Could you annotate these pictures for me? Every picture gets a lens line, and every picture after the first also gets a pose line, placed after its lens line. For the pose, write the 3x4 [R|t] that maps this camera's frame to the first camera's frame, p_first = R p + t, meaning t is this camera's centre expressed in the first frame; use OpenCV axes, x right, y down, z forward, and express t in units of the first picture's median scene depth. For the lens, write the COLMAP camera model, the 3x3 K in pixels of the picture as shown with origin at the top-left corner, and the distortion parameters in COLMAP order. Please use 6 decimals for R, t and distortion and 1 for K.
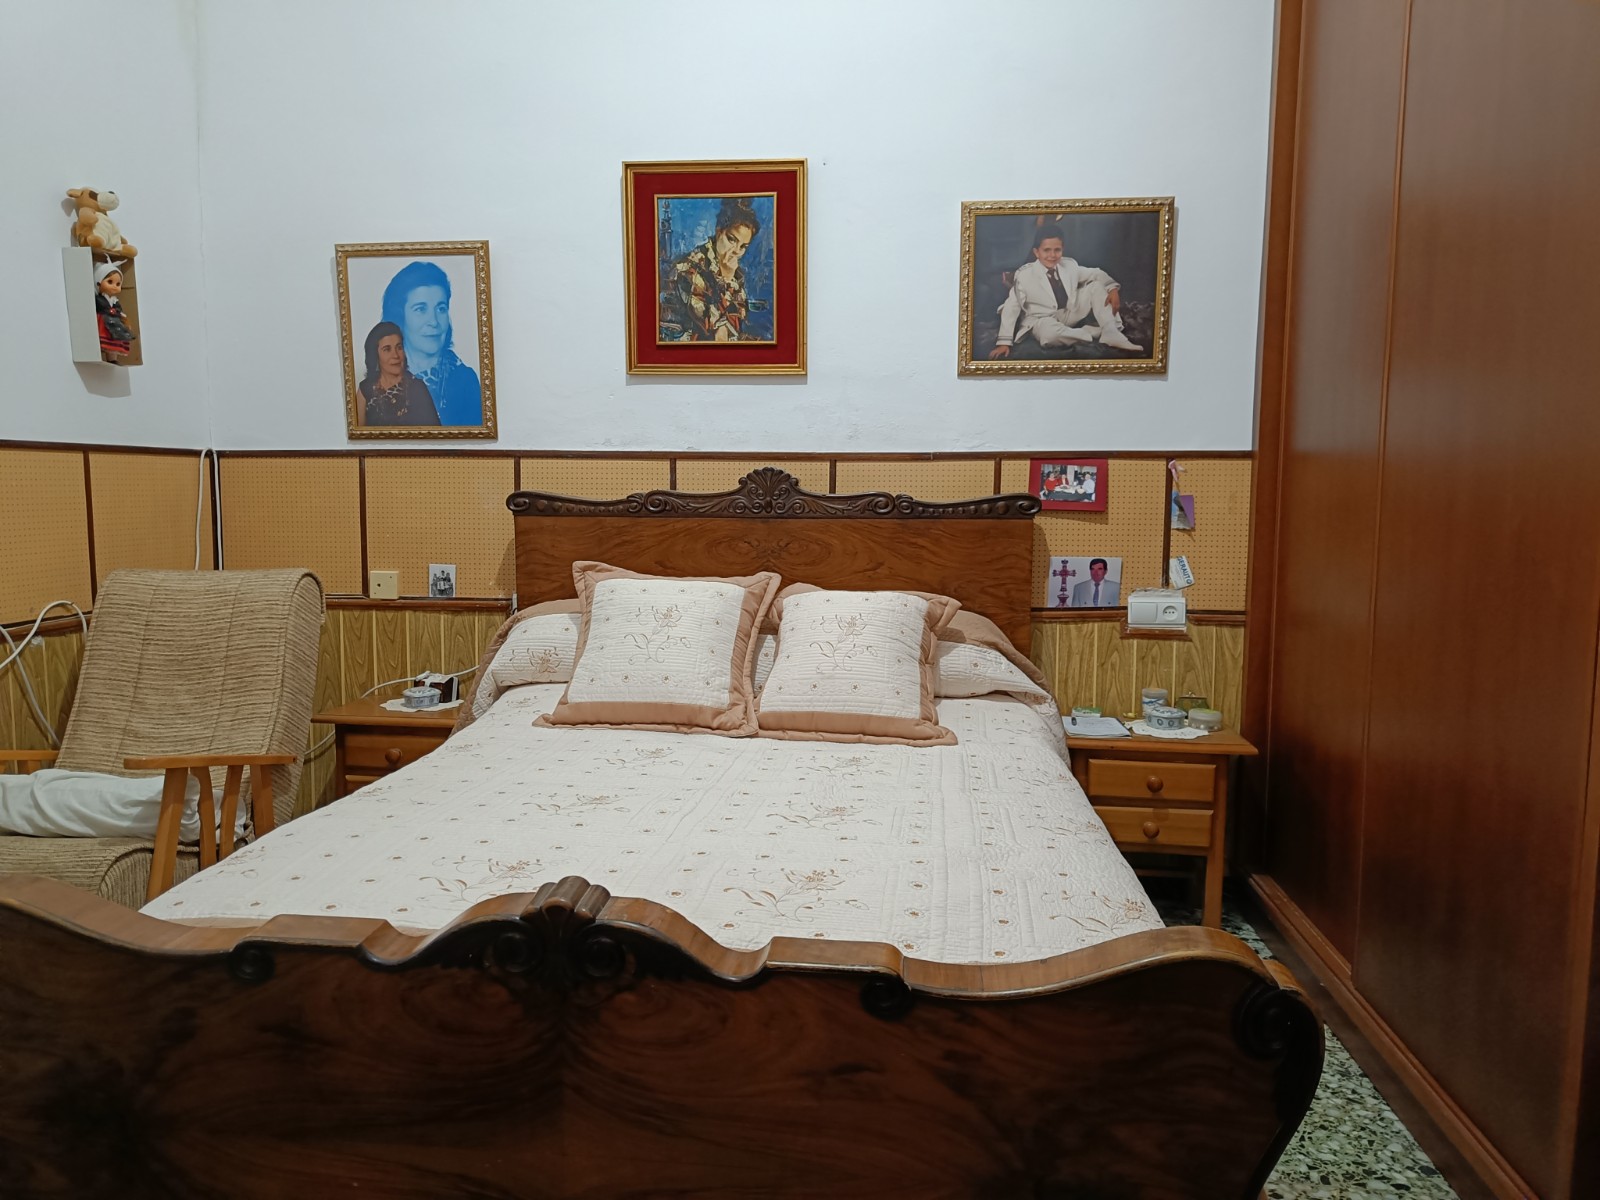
lens RADIAL K [[1101.2, 0, 797.2], [0, 1101.2, 604.4], [0, 0, 1]] dist [0.010578, -0.003285]
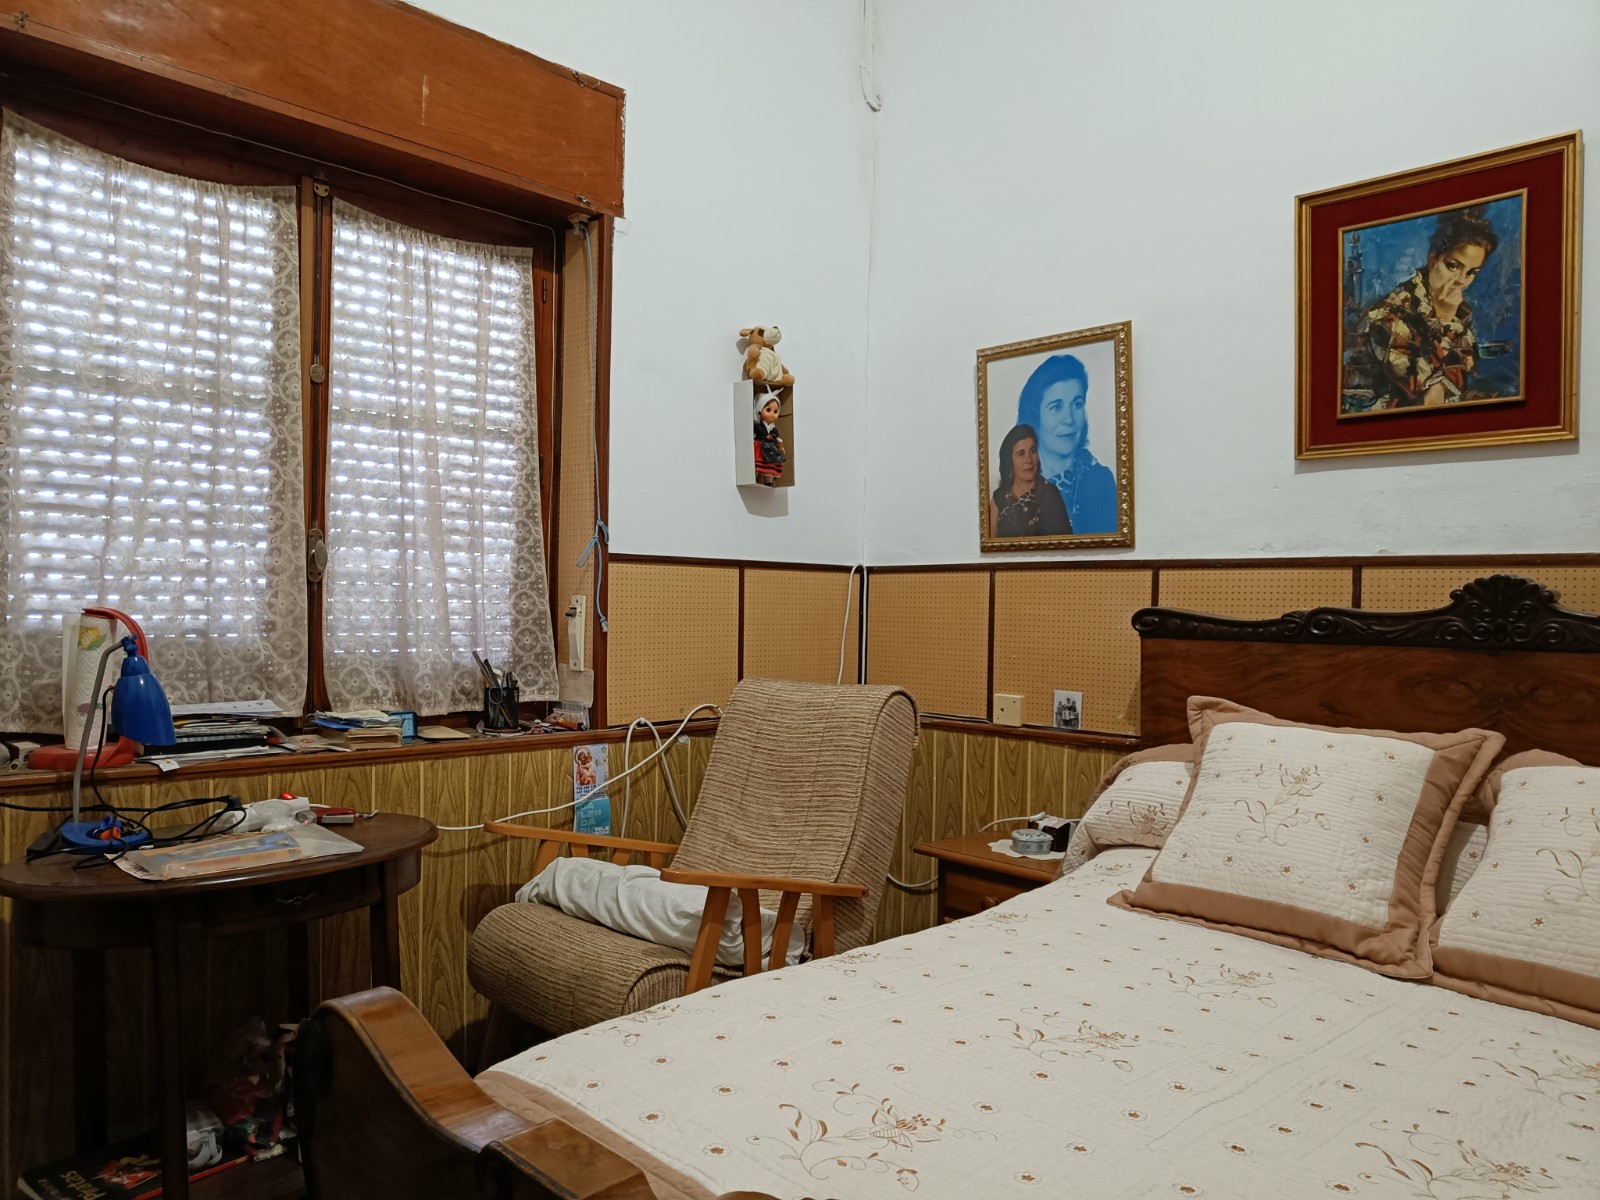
lens RADIAL K [[1101.2, 0, 797.2], [0, 1101.2, 604.4], [0, 0, 1]] dist [0.010578, -0.003285]
pose [[0.773557, 0.006681, -0.633692, 0.069797], [-0.079515, 0.993065, -0.086595, -0.012394], [0.628719, 0.117374, 0.768724, 0.196204]]
